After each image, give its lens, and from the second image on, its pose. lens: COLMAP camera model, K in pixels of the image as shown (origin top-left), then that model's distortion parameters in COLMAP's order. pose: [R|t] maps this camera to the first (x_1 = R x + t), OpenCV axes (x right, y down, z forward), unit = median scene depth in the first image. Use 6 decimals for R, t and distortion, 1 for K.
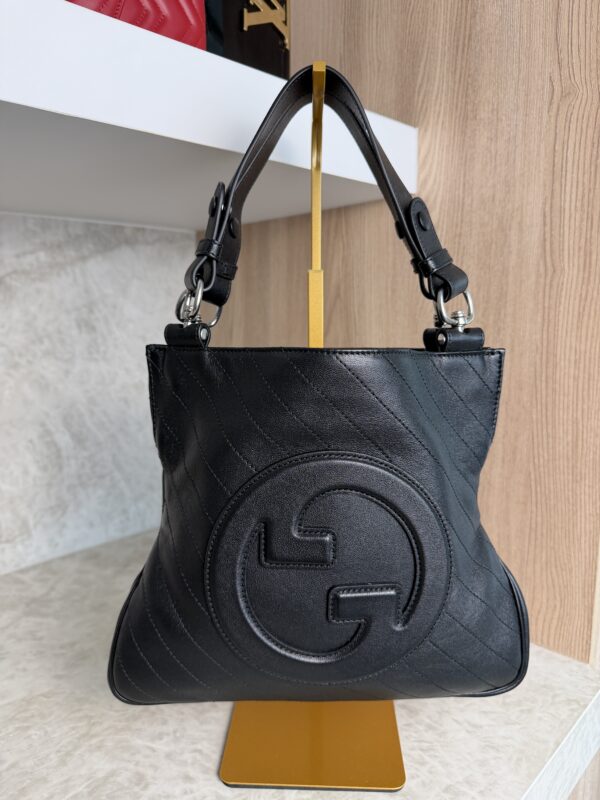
lens RADIAL K [[578.6, 0, 302.6], [0, 578.6, 400.9], [0, 0, 1]] dist [-0.027348, 0.003173]
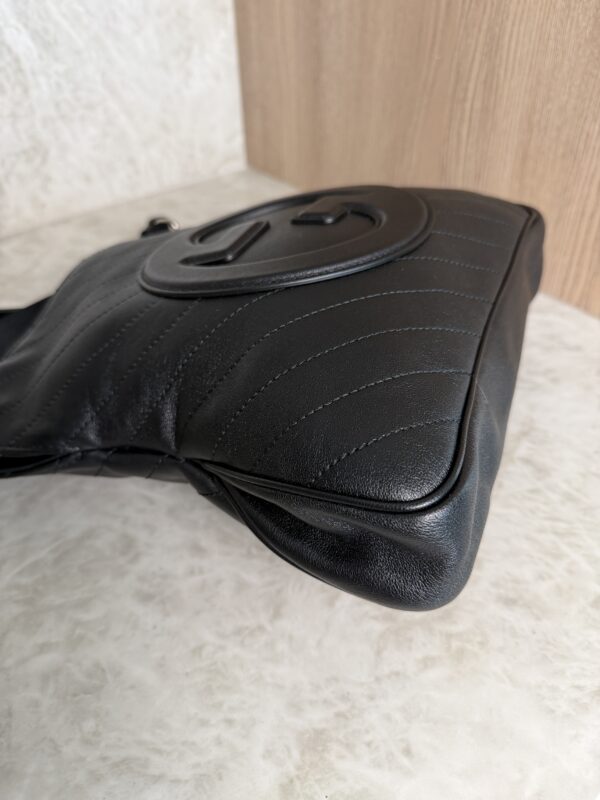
lens RADIAL K [[589.5, 0, 298.1], [0, 589.5, 403.9], [0, 0, 1]] dist [-0.047906, 0.005029]
pose [[0.993229, 0.061225, -0.098727, -0.018518], [-0.001623, 0.857079, 0.515182, 0.117373], [0.116159, -0.511534, 0.851376, 0.381904]]
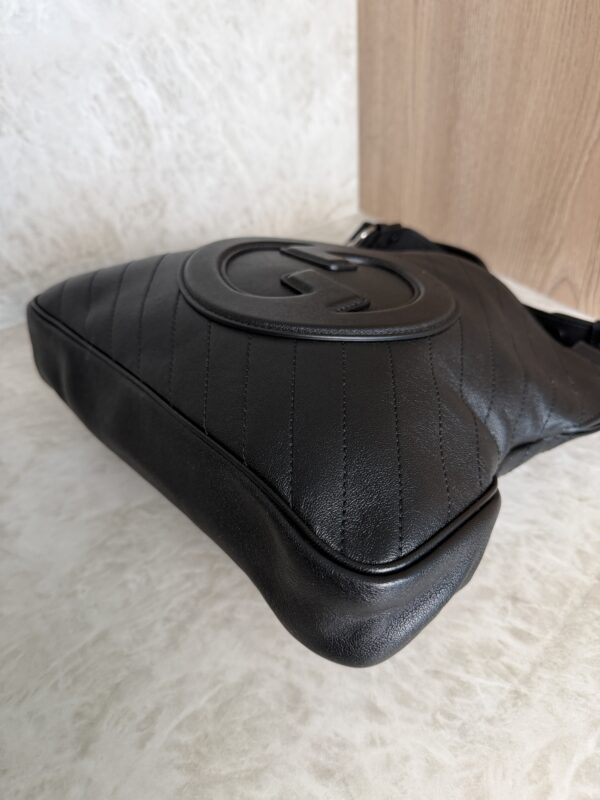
lens RADIAL K [[591.9, 0, 298.9], [0, 591.9, 397.2], [0, 0, 1]] dist [-0.049197, 0.013149]
pose [[0.976949, 0.086093, -0.195340, -0.138317], [0.022656, 0.868084, 0.495901, 0.058045], [0.212265, -0.488895, 0.846123, 0.468111]]
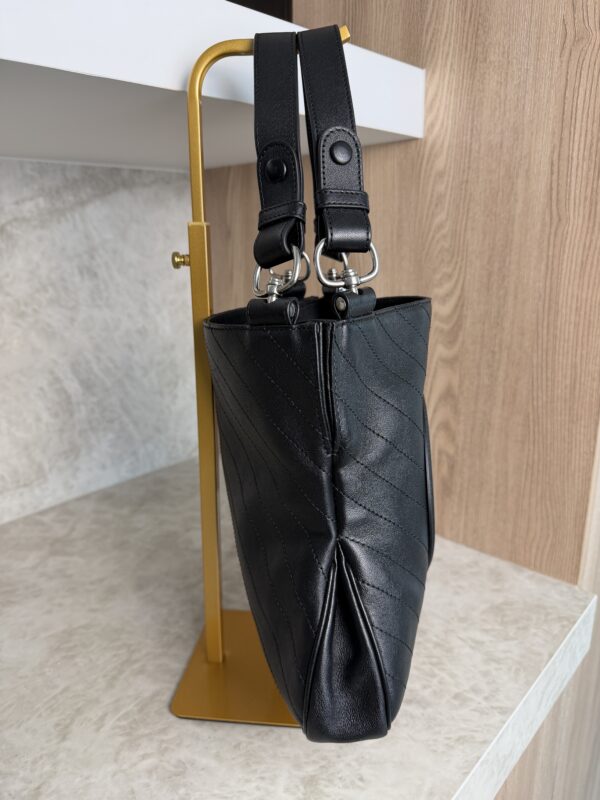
lens RADIAL K [[577.8, 0, 300.0], [0, 577.8, 400.0], [0, 0, 1]] dist [-0.026266, 0.002415]
pose [[0.999465, -0.018047, 0.027281, -0.055949], [0.014700, 0.992877, 0.118234, -0.032739], [-0.029221, -0.117769, 0.992611, -0.038380]]
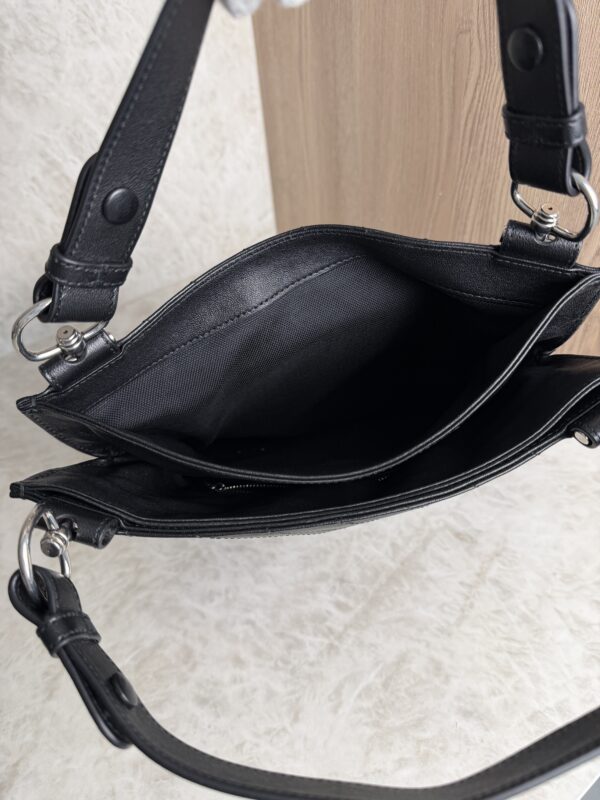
lens RADIAL K [[581.5, 0, 300.3], [0, 581.5, 402.3], [0, 0, 1]] dist [-0.034476, 0.005661]
pose [[0.985333, 0.061313, -0.159245, 0.013522], [0.042620, 0.815215, 0.577587, -0.150273], [0.165233, -0.575903, 0.800646, 0.382999]]
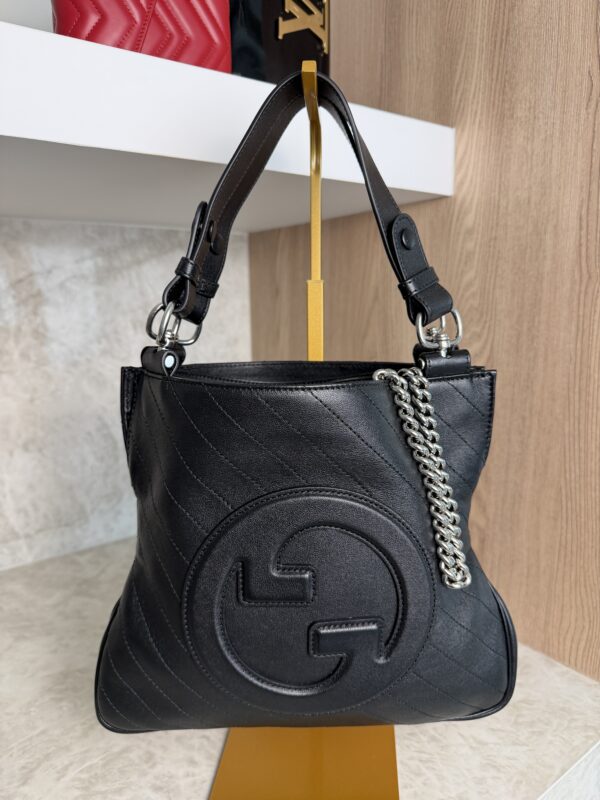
lens RADIAL K [[579.5, 0, 299.5], [0, 579.5, 401.6], [0, 0, 1]] dist [-0.029228, 0.005009]
pose [[0.988350, 0.024124, -0.150274, 0.105905], [-0.020596, 0.999475, 0.024995, -0.033797], [0.150798, -0.021609, 0.988328, -0.011504]]
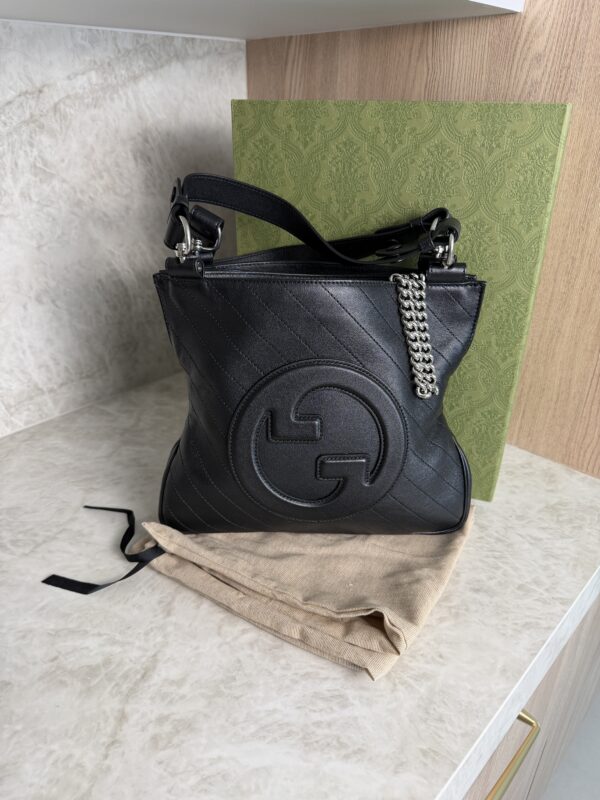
lens RADIAL K [[570.7, 0, 300.0], [0, 570.7, 402.5], [0, 0, 1]] dist [-0.016092, -0.003419]
pose [[0.999926, 0.004514, 0.011312, -0.174272], [-0.007892, 0.947562, 0.319474, -0.067722], [-0.009277, -0.319539, 0.947528, -0.028929]]
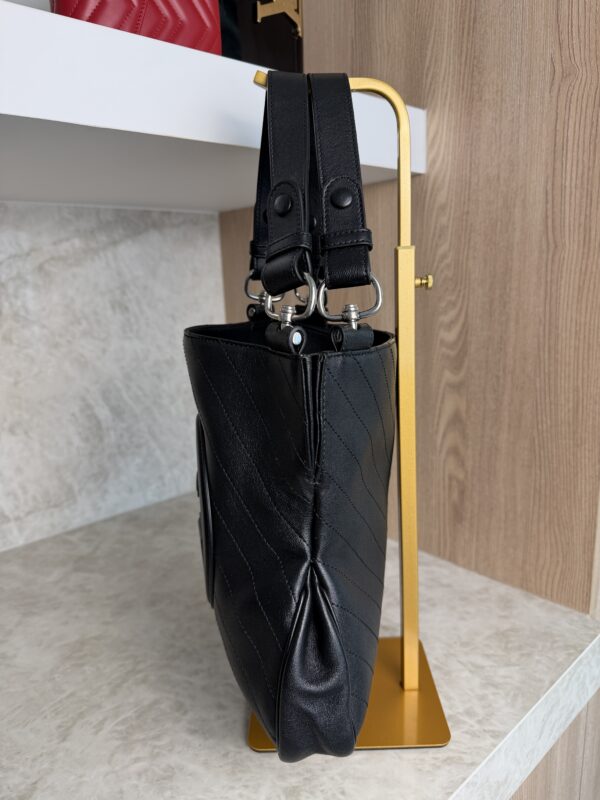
lens RADIAL K [[576.4, 0, 299.5], [0, 576.4, 398.8], [0, 0, 1]] dist [-0.019027, -0.004445]
pose [[0.998239, -0.015856, -0.057159, 0.024130], [0.018779, 0.998523, 0.050982, -0.009990], [0.056266, -0.051965, 0.997063, -0.080151]]
